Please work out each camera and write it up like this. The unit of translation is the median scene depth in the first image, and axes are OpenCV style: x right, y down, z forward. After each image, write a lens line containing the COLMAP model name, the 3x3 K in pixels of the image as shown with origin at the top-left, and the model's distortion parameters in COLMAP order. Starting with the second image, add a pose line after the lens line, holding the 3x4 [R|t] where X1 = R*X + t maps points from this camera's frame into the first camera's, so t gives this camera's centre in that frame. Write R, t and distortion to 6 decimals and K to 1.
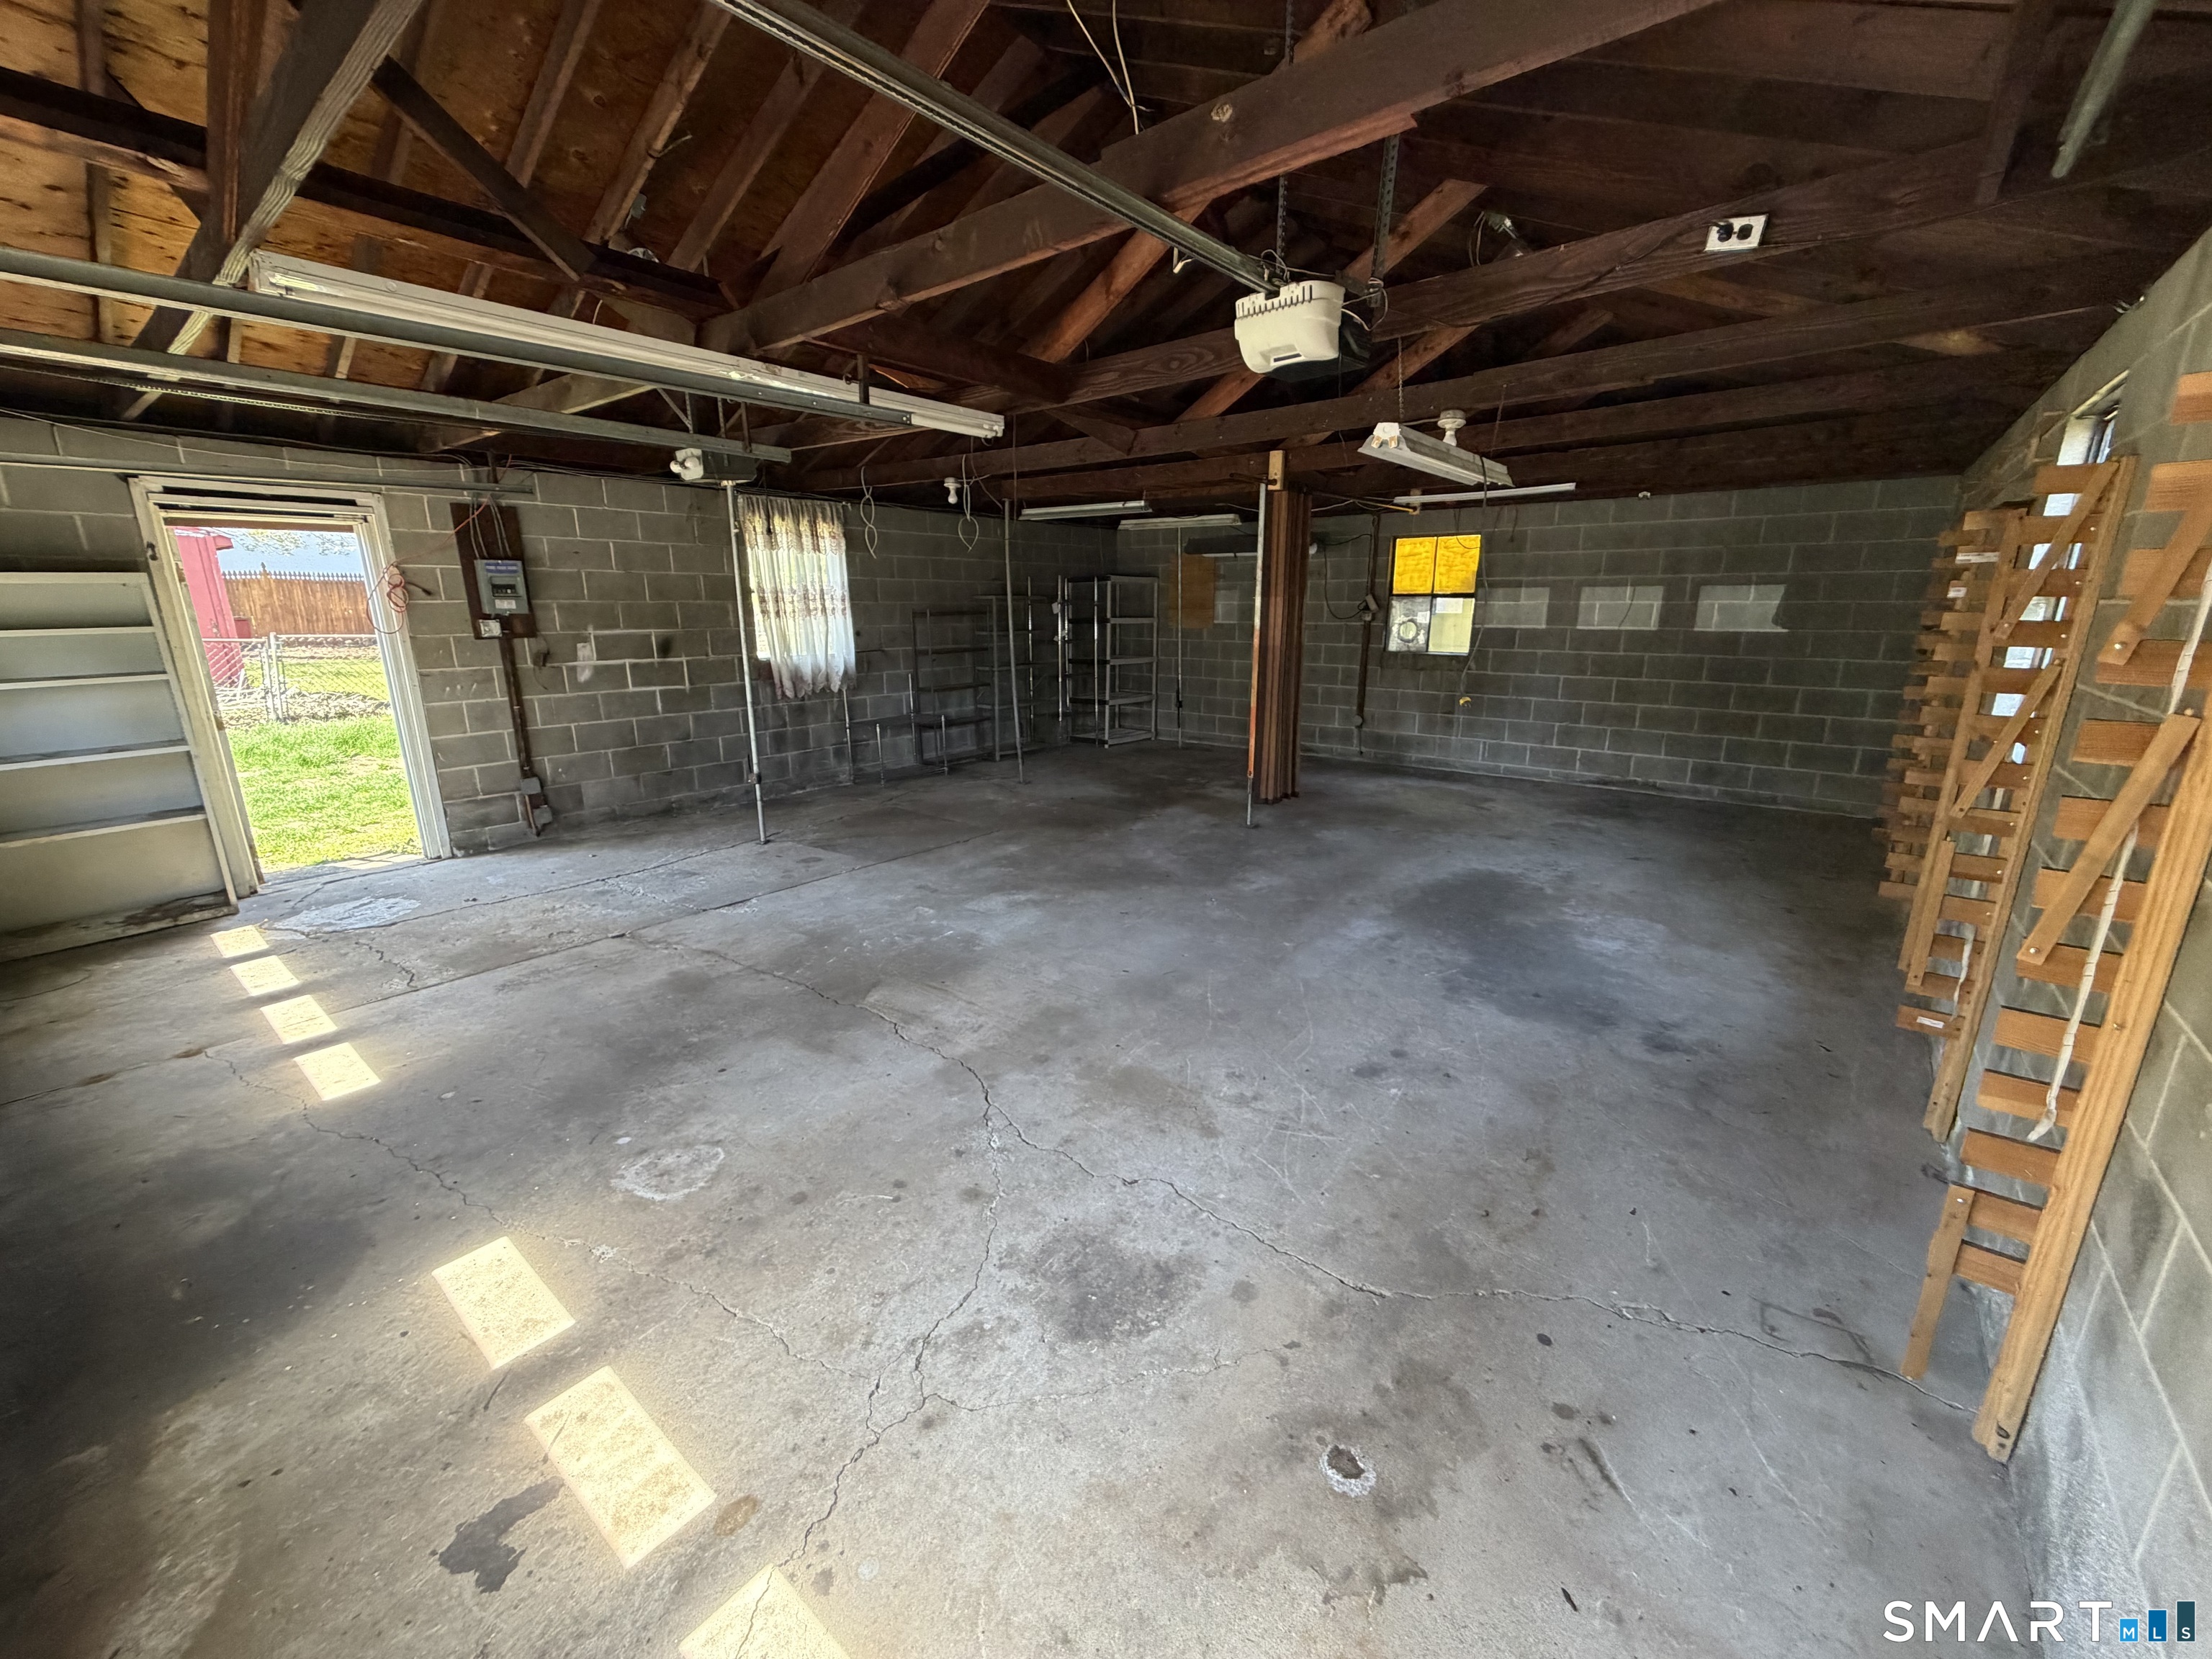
lens RADIAL K [[881.0, 0, 1096.9], [0, 881.0, 830.9], [0, 0, 1]] dist [0.001545, -0.000042]
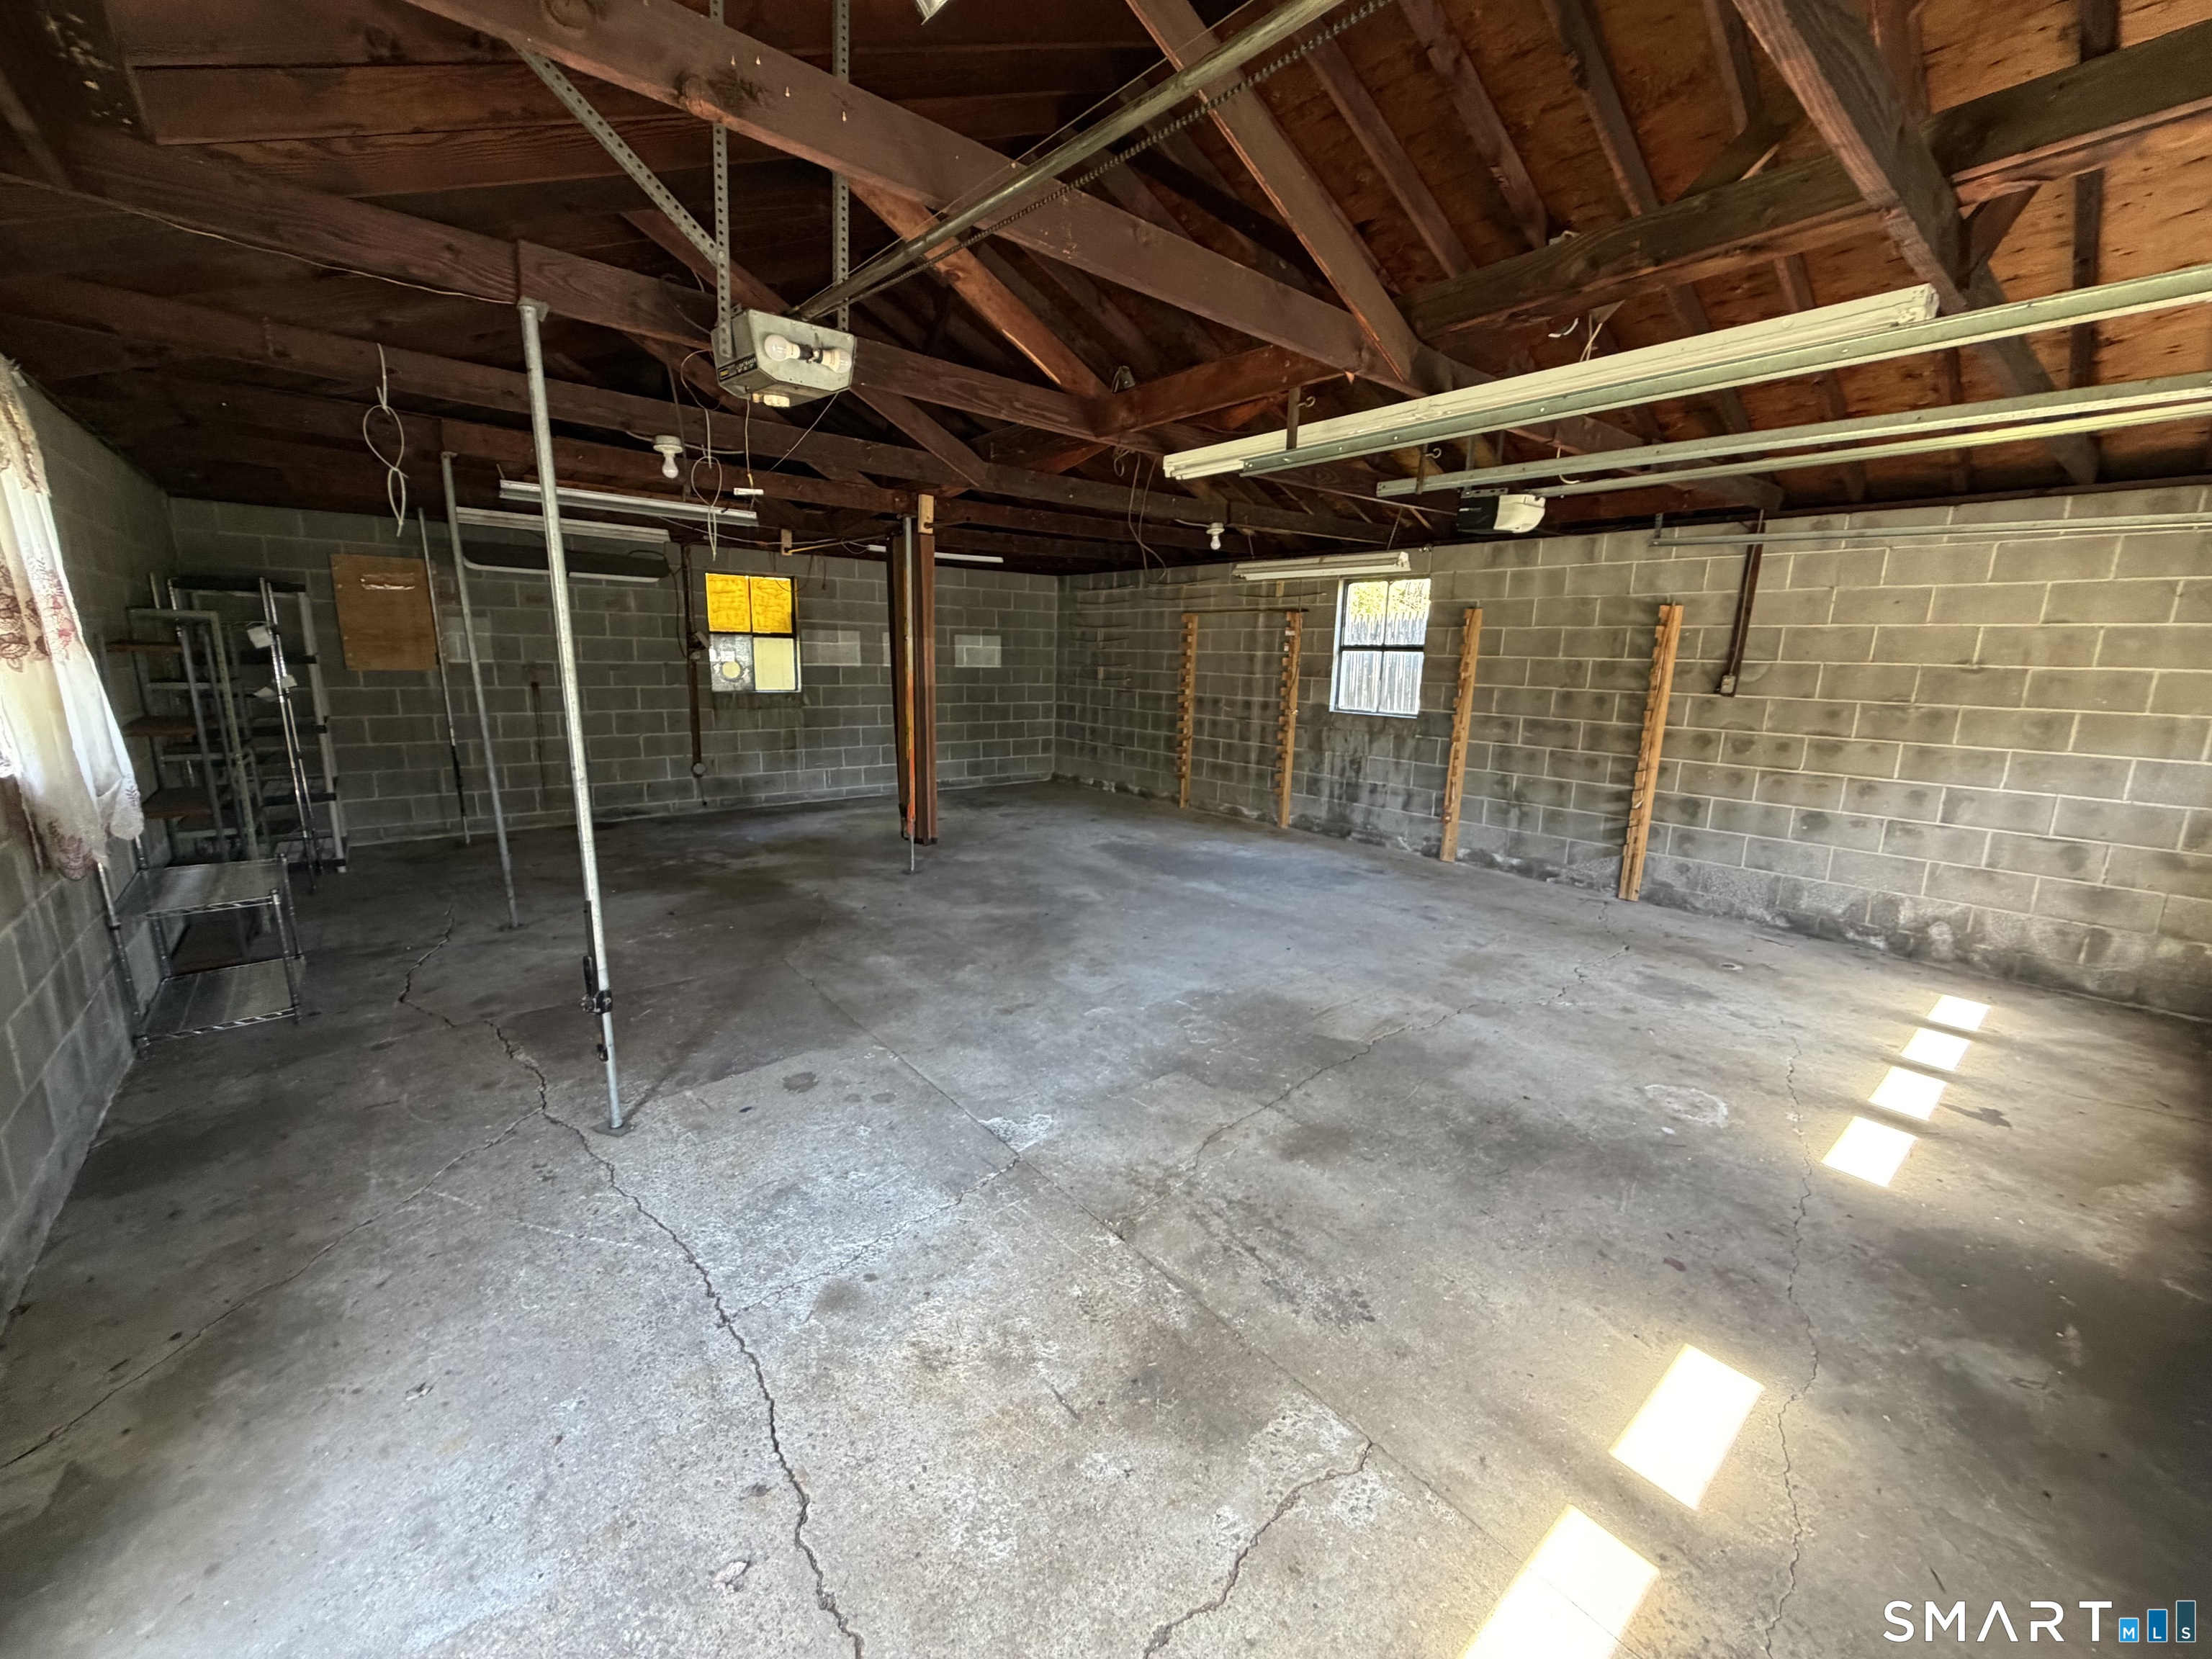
lens RADIAL K [[881.0, 0, 1096.9], [0, 881.0, 830.9], [0, 0, 1]] dist [0.001545, -0.000042]
pose [[0.189236, -0.189047, 0.963561, -1.007916], [0.224292, 0.963671, 0.145020, -0.203386], [-0.955972, 0.188676, 0.224763, 0.823147]]
